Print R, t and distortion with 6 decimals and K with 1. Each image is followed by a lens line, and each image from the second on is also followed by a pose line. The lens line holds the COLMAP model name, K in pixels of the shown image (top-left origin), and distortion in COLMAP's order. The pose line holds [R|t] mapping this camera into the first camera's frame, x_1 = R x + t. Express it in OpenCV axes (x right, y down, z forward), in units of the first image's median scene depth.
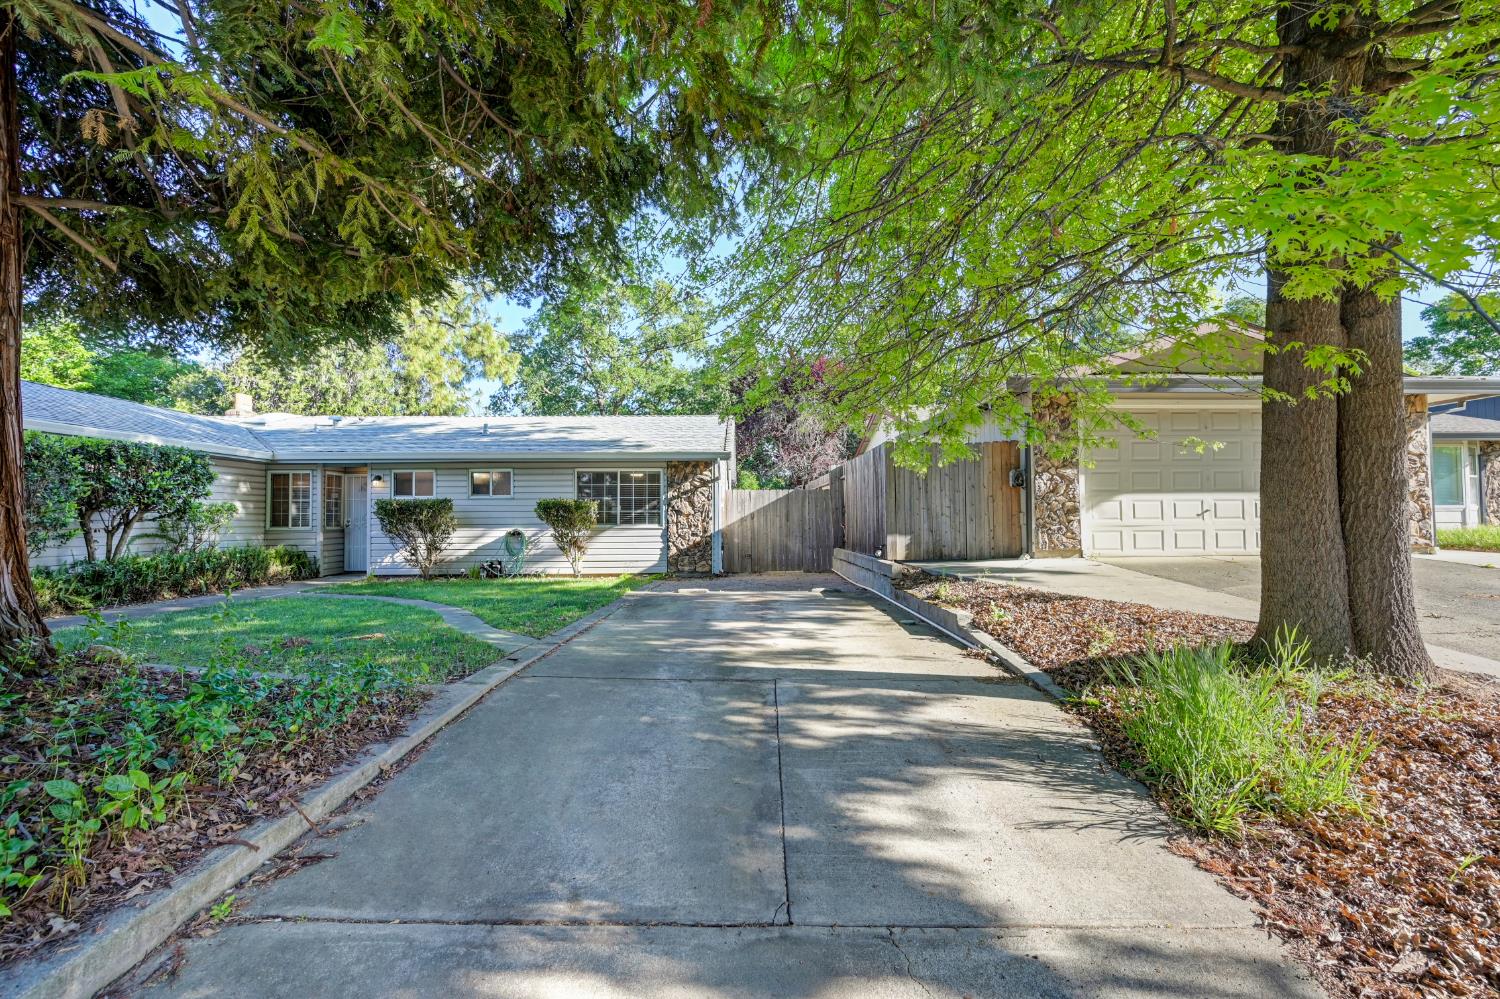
lens RADIAL K [[595.7, 0, 757.7], [0, 595.7, 502.2], [0, 0, 1]] dist [-0.001763, -0.000056]
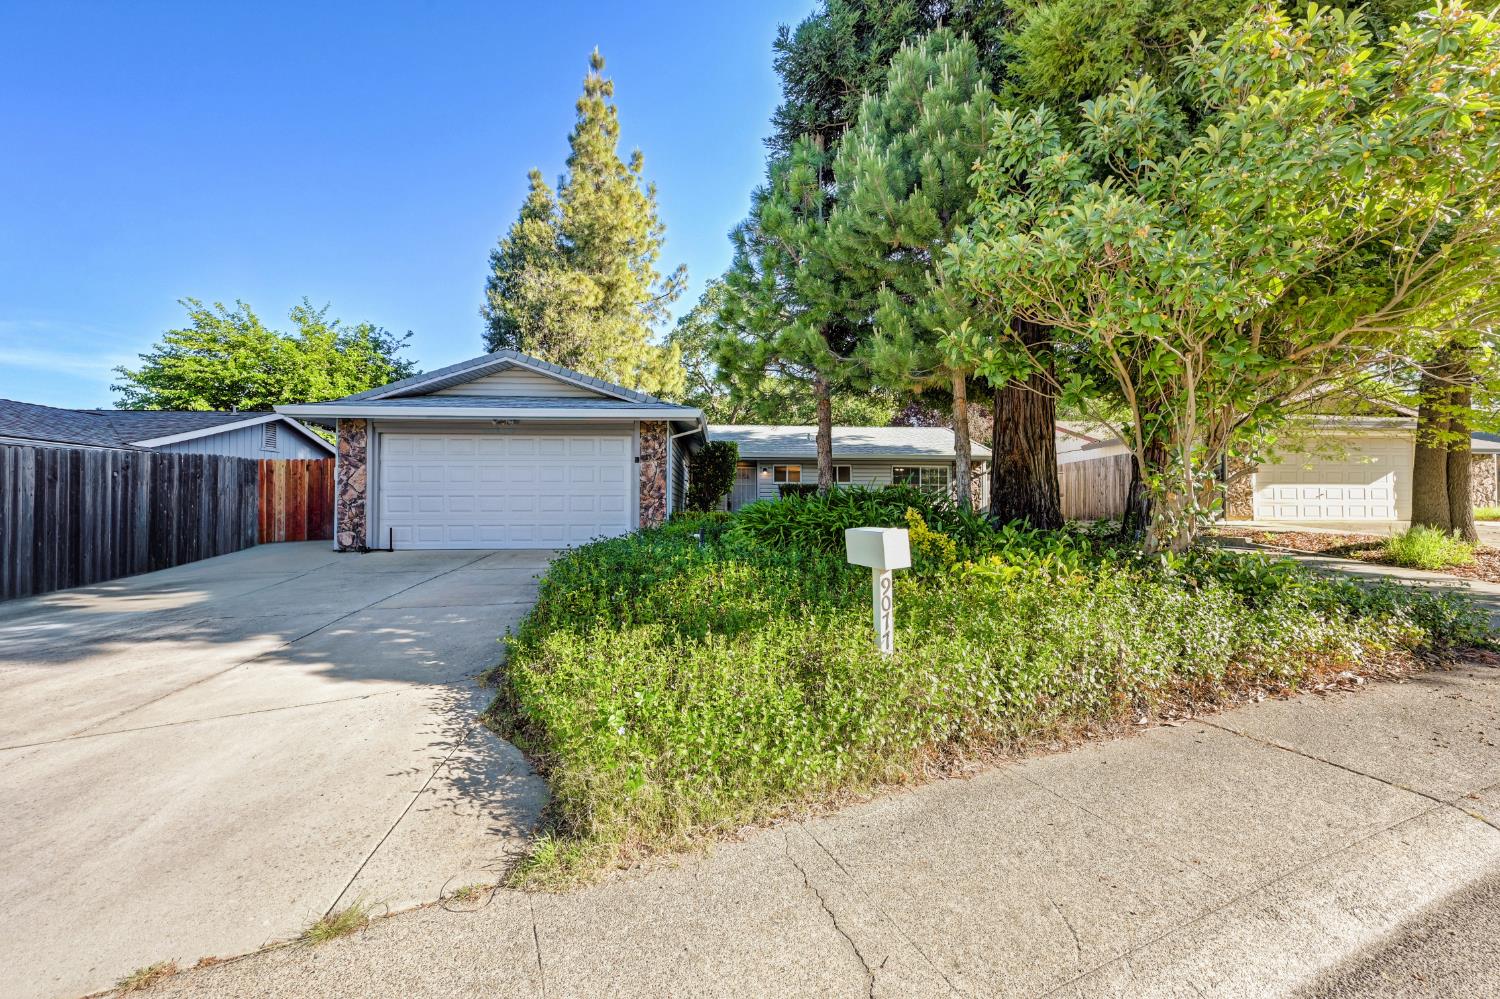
lens RADIAL K [[595.7, 0, 749.5], [0, 595.7, 502.1], [0, 0, 1]] dist [-0.001763, -0.000056]
pose [[0.999391, 0.010281, 0.033345, -0.726570], [-0.010450, 0.999934, 0.004876, 0.034294], [-0.033292, -0.005221, 0.999432, -0.508279]]
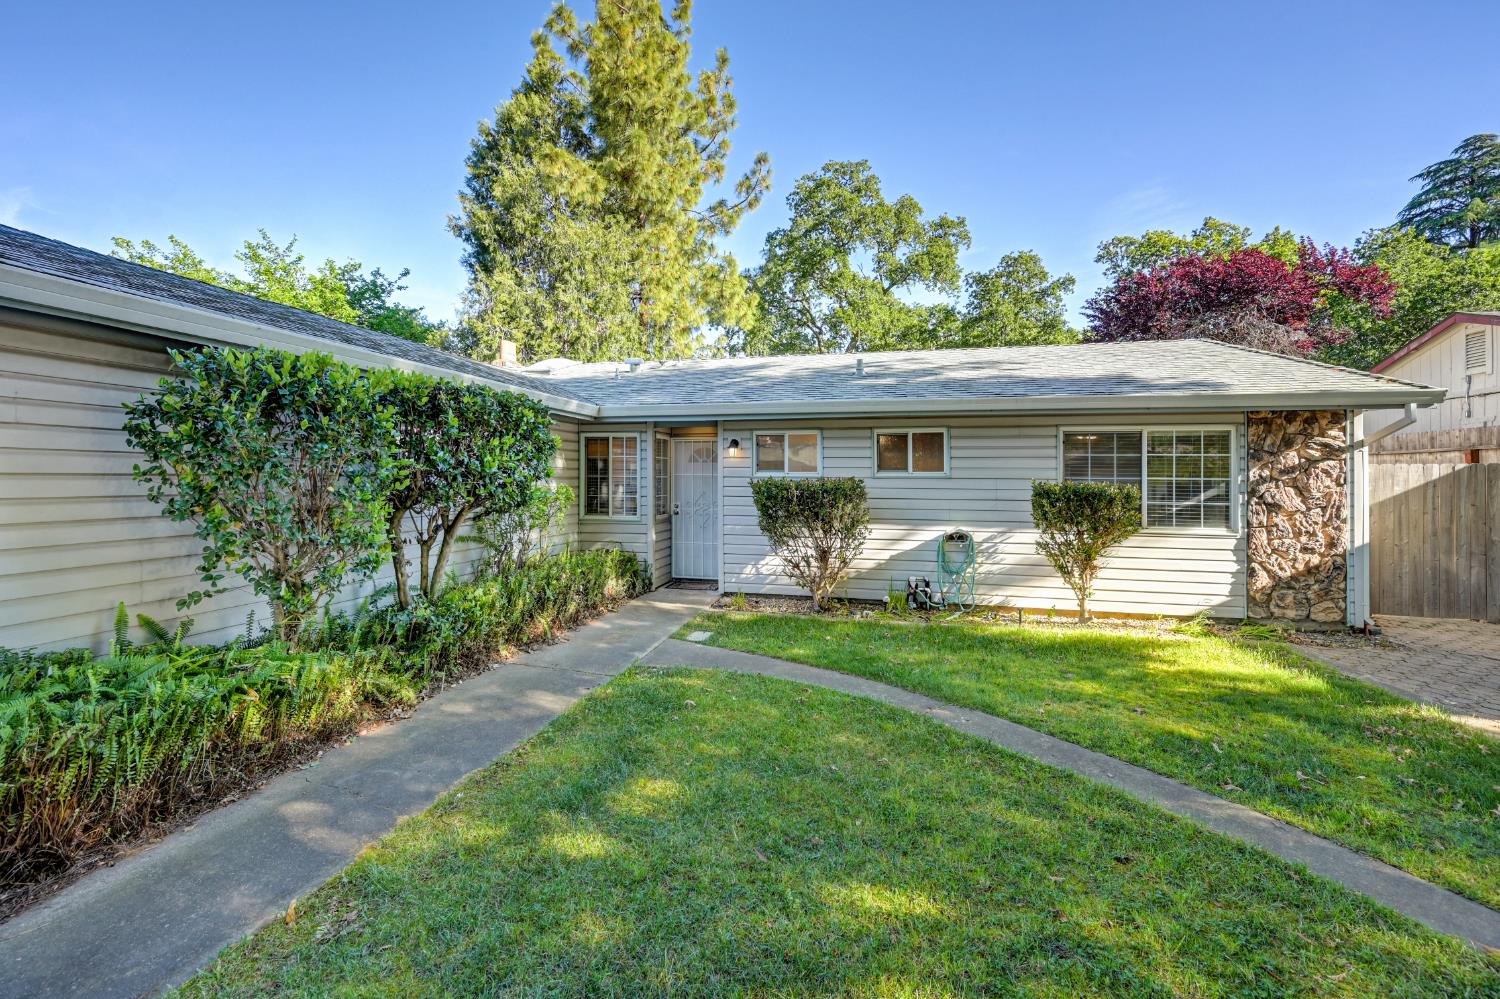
lens RADIAL K [[595.7, 0, 750.9], [0, 595.7, 477.3], [0, 0, 1]] dist [-0.001763, -0.000056]
pose [[0.970155, 0.012632, -0.242155, -0.461554], [-0.005762, 0.999561, 0.029057, -0.023025], [0.242416, -0.026795, 0.969802, 0.371748]]
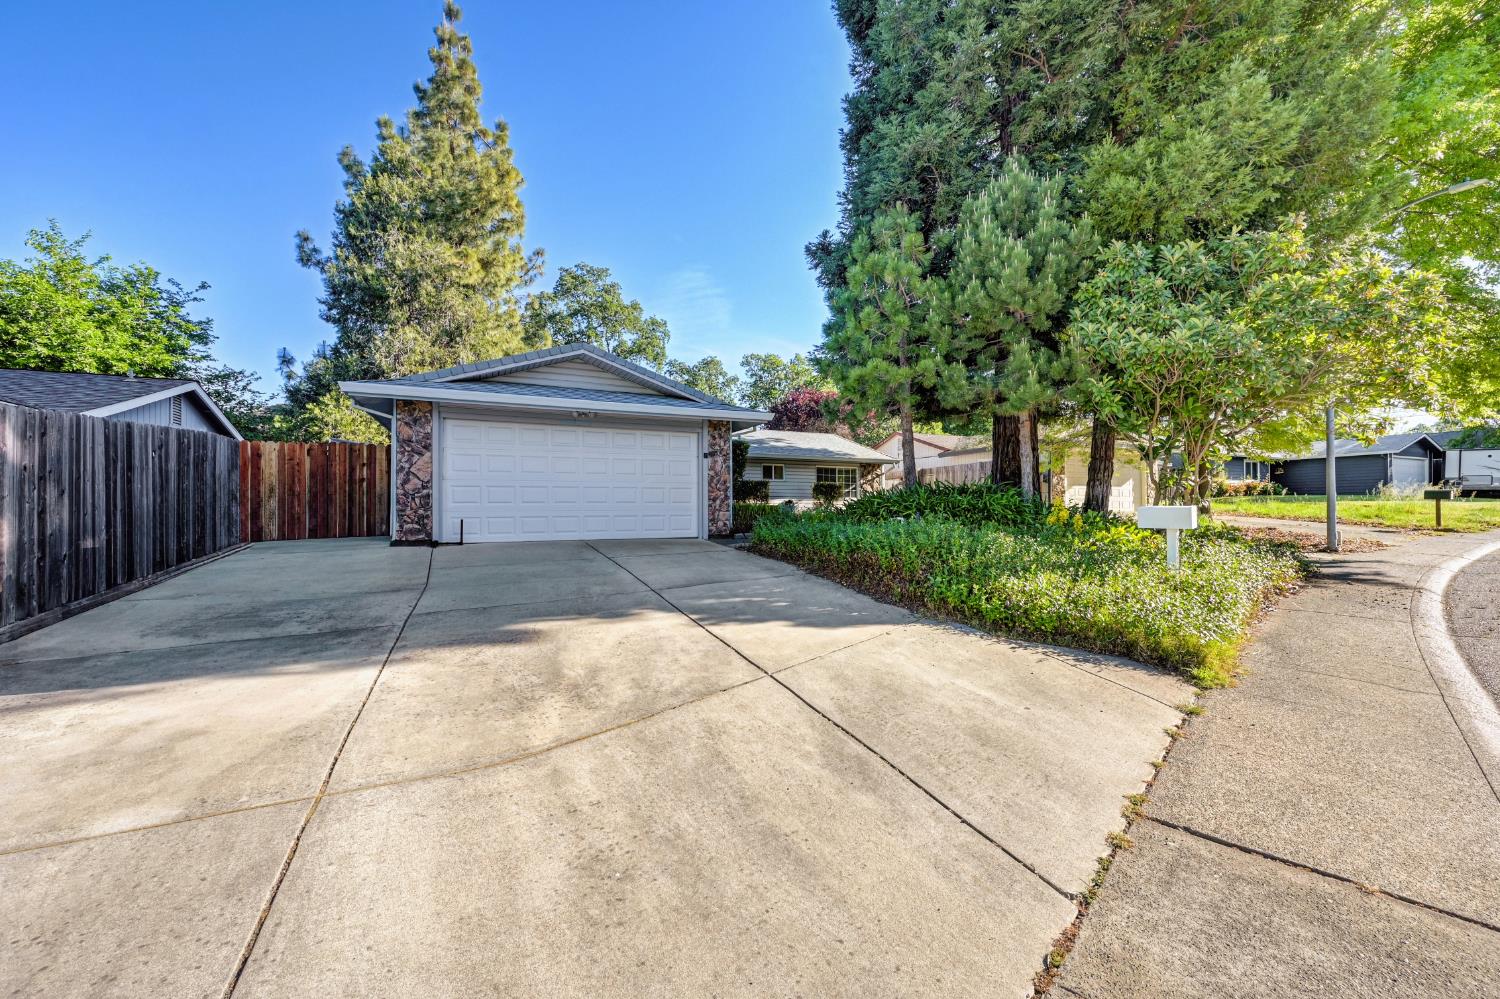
lens RADIAL K [[595.7, 0, 752.9], [0, 595.7, 502.7], [0, 0, 1]] dist [-0.001763, -0.000056]
pose [[0.914866, 0.011672, 0.403588, -1.192165], [-0.014440, 0.999888, 0.003818, 0.049345], [-0.403498, -0.009320, 0.914933, -0.531960]]
